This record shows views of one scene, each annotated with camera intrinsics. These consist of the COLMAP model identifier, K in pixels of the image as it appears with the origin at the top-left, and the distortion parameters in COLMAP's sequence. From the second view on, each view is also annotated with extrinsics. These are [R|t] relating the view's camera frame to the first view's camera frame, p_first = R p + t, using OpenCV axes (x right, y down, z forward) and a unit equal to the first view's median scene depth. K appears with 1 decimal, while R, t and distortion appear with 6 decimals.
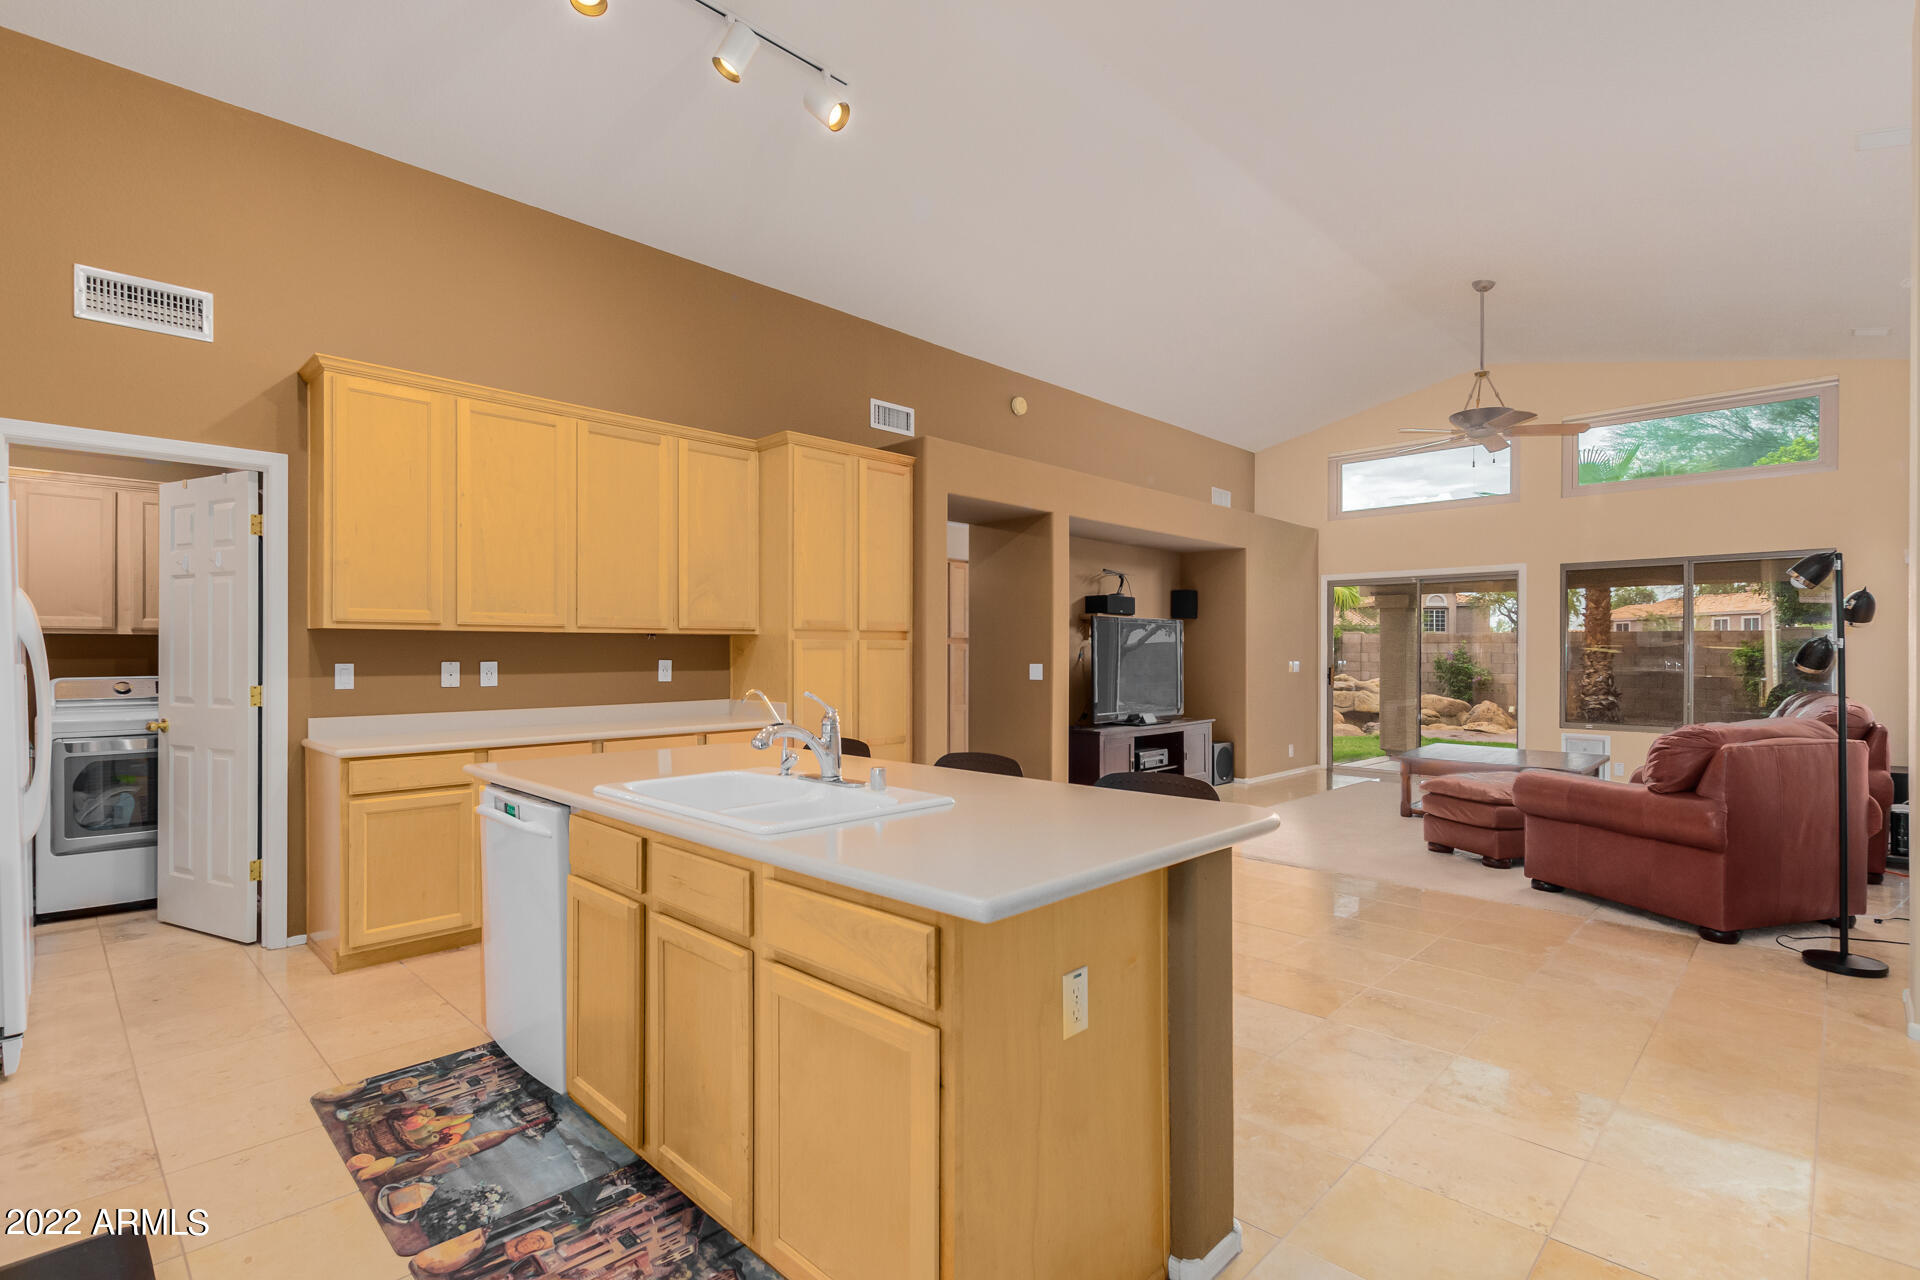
lens RADIAL K [[904.9, 0, 945.2], [0, 904.9, 652.8], [0, 0, 1]] dist [0.001809, -0.002392]
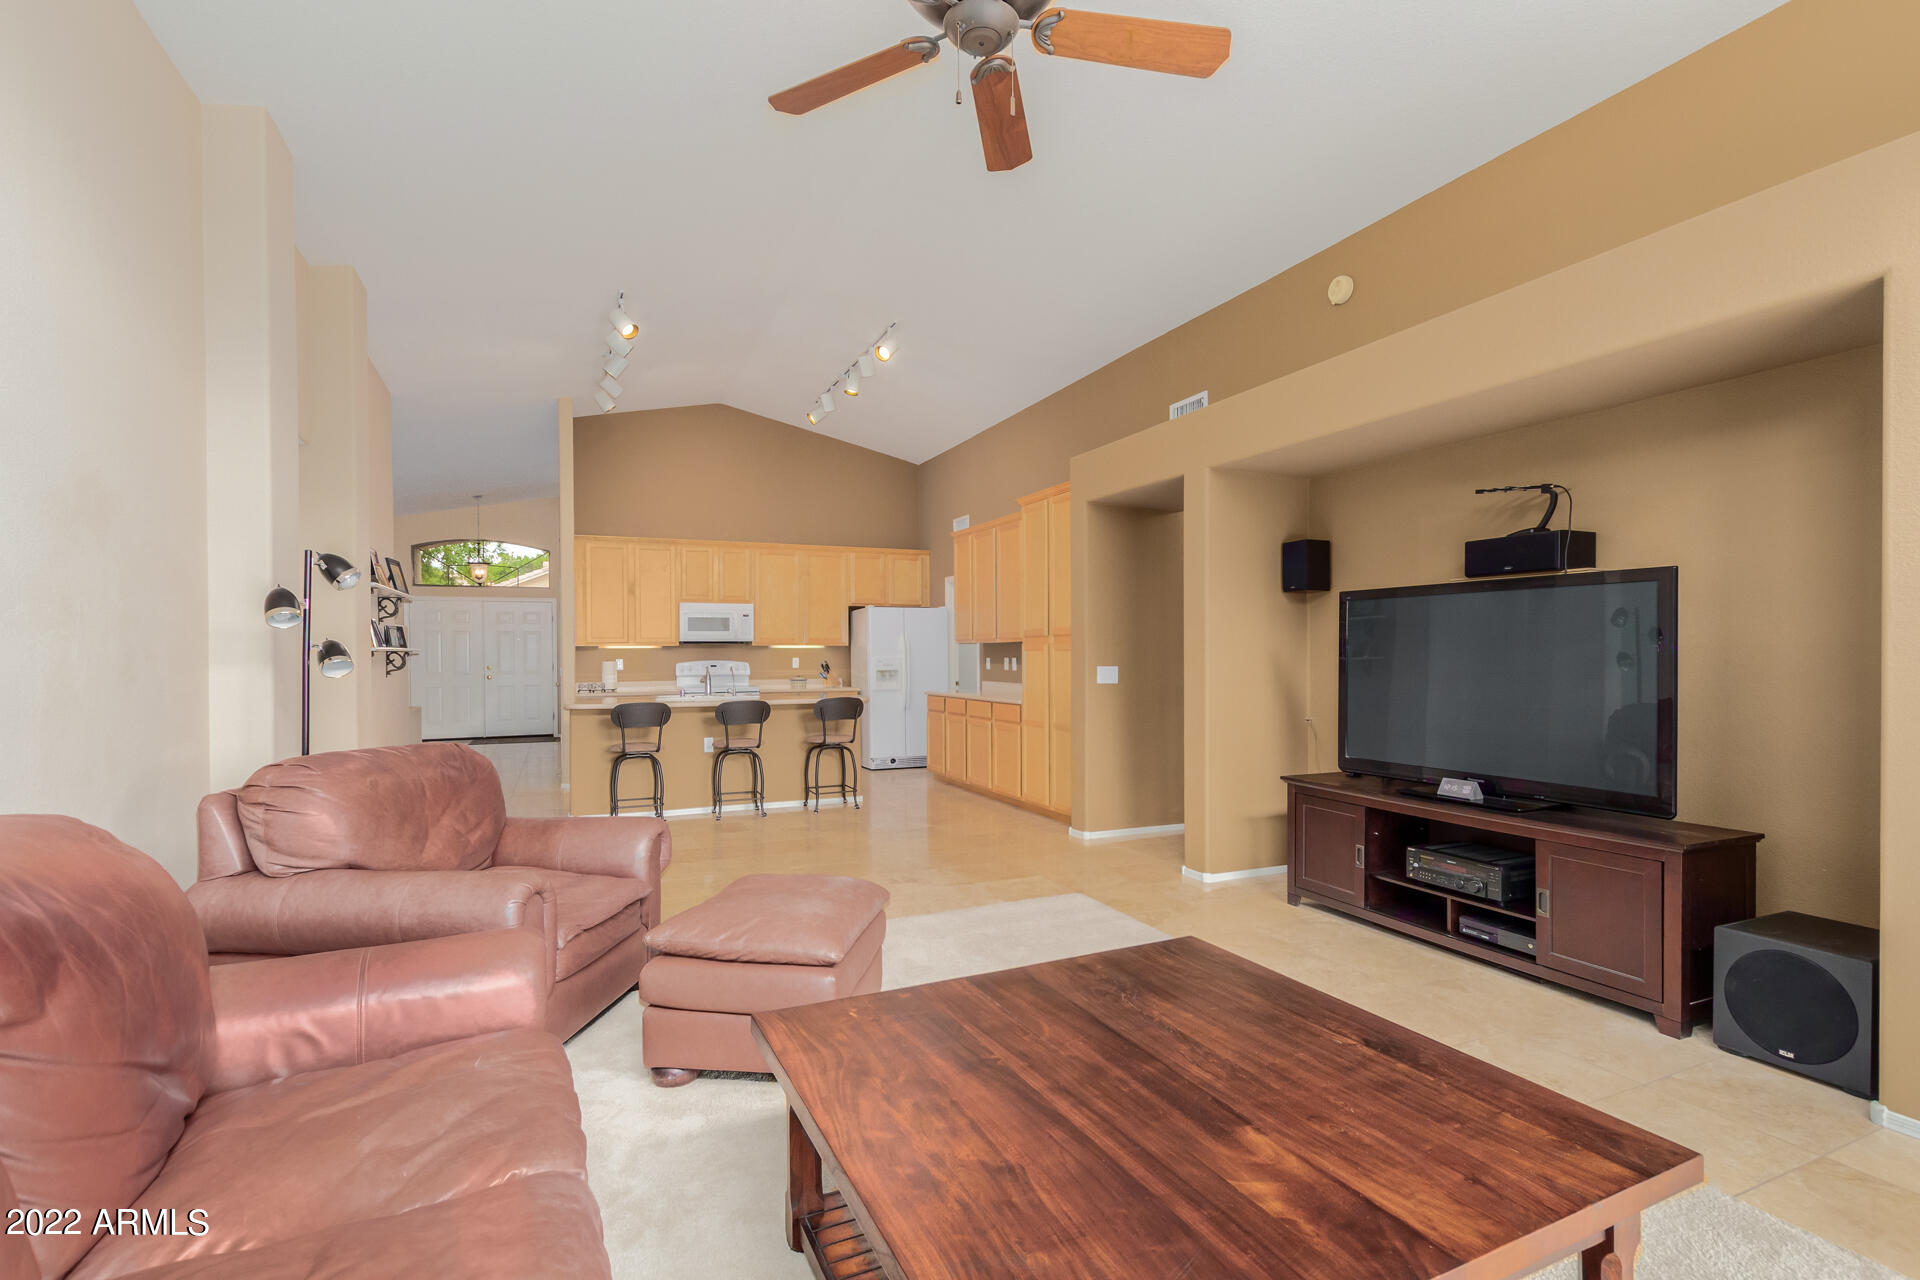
lens RADIAL K [[904.9, 0, 984.0], [0, 904.9, 663.1], [0, 0, 1]] dist [0.001809, -0.002392]
pose [[-0.346658, 0.011958, -0.937915, 1.100277], [0.002032, 0.999926, 0.011997, -0.002065], [0.937989, 0.002253, -0.346657, 1.330317]]
